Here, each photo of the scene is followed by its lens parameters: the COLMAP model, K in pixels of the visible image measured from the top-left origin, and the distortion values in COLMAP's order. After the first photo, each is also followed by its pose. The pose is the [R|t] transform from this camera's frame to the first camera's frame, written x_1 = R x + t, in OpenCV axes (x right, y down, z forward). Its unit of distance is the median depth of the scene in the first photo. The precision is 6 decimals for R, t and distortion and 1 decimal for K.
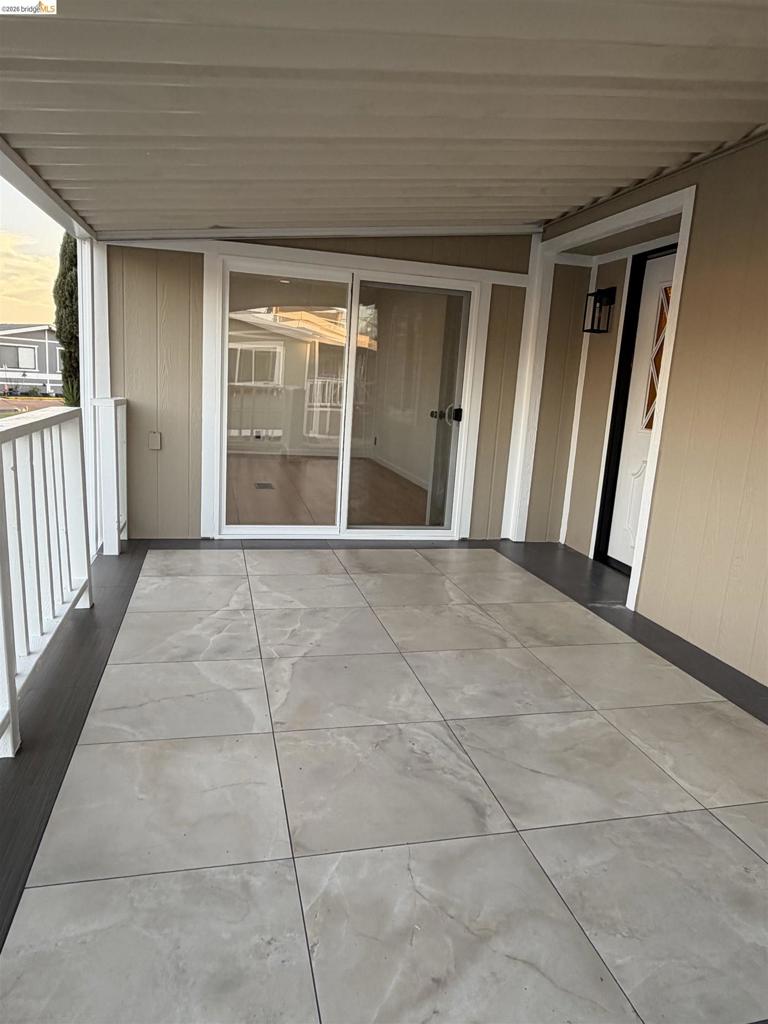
lens RADIAL K [[668.7, 0, 378.6], [0, 668.7, 508.1], [0, 0, 1]] dist [0.001505, 0.001567]
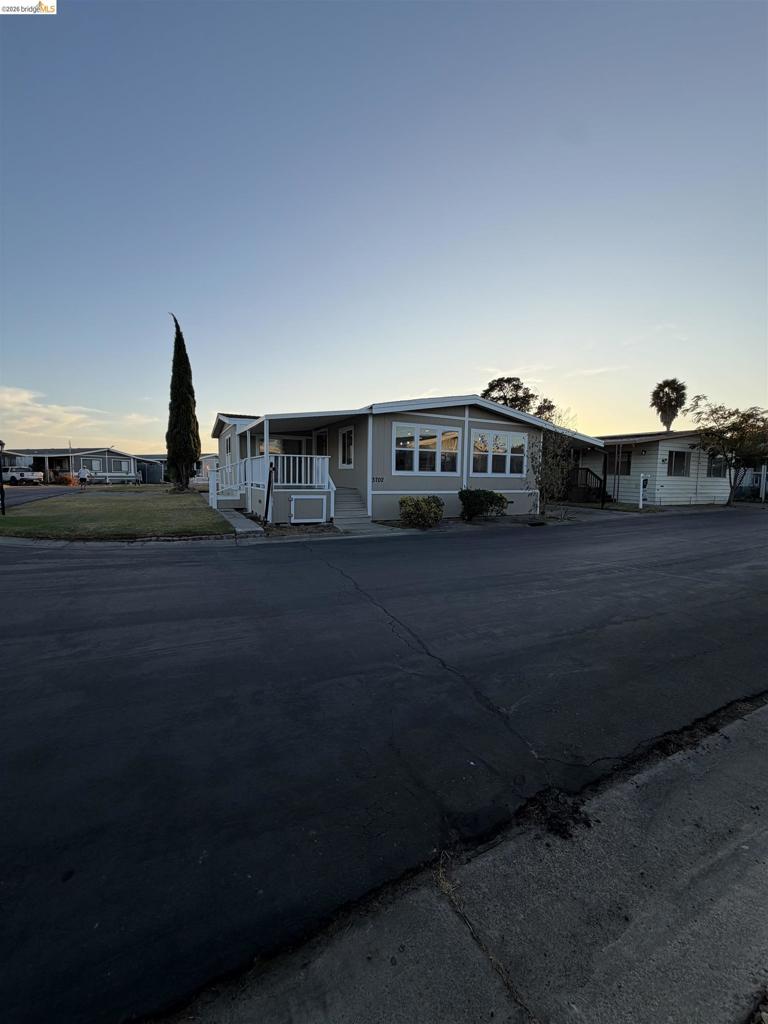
lens RADIAL K [[408.7, 0, 384.5], [0, 408.7, 510.8], [0, 0, 1]] dist [-0.001104, 0.000459]
pose [[0.966971, -0.069216, 0.245308, -0.011613], [0.092646, 0.992040, -0.085287, 0.089602], [-0.237452, 0.105197, 0.965686, -0.347810]]
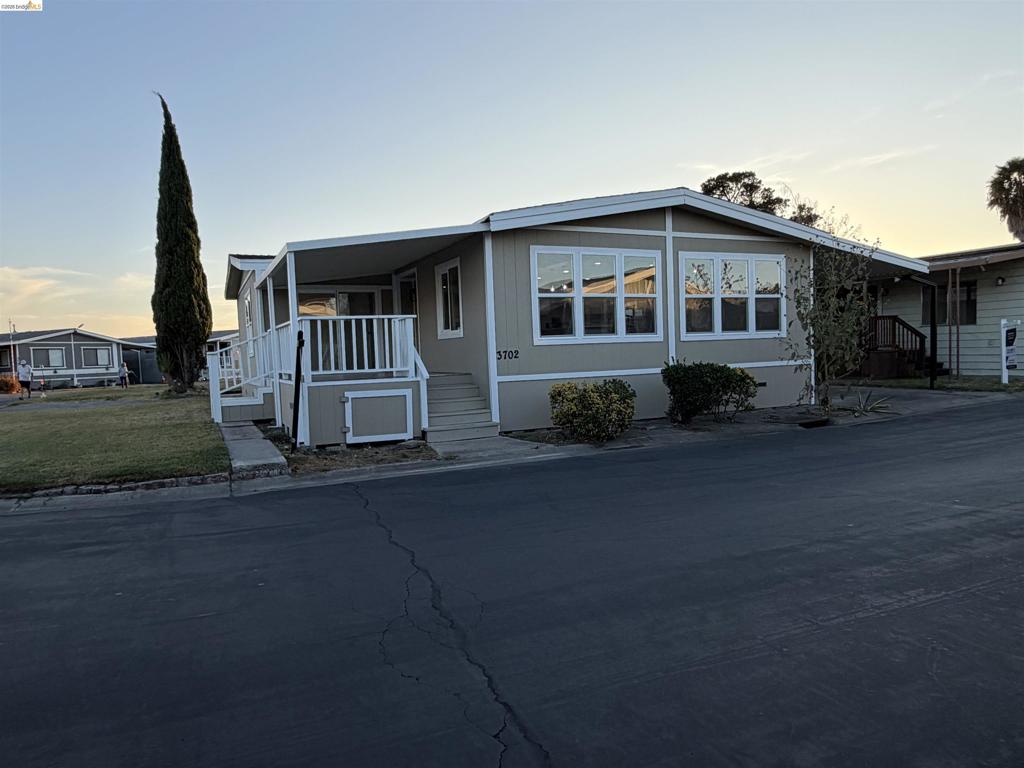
lens RADIAL K [[668.7, 0, 508.7], [0, 668.7, 384.7], [0, 0, 1]] dist [0.001505, 0.001567]
pose [[0.972777, -0.108119, 0.204976, 0.008124], [0.136084, 0.982443, -0.127617, 0.085035], [-0.187579, 0.152037, 0.970412, -0.302372]]
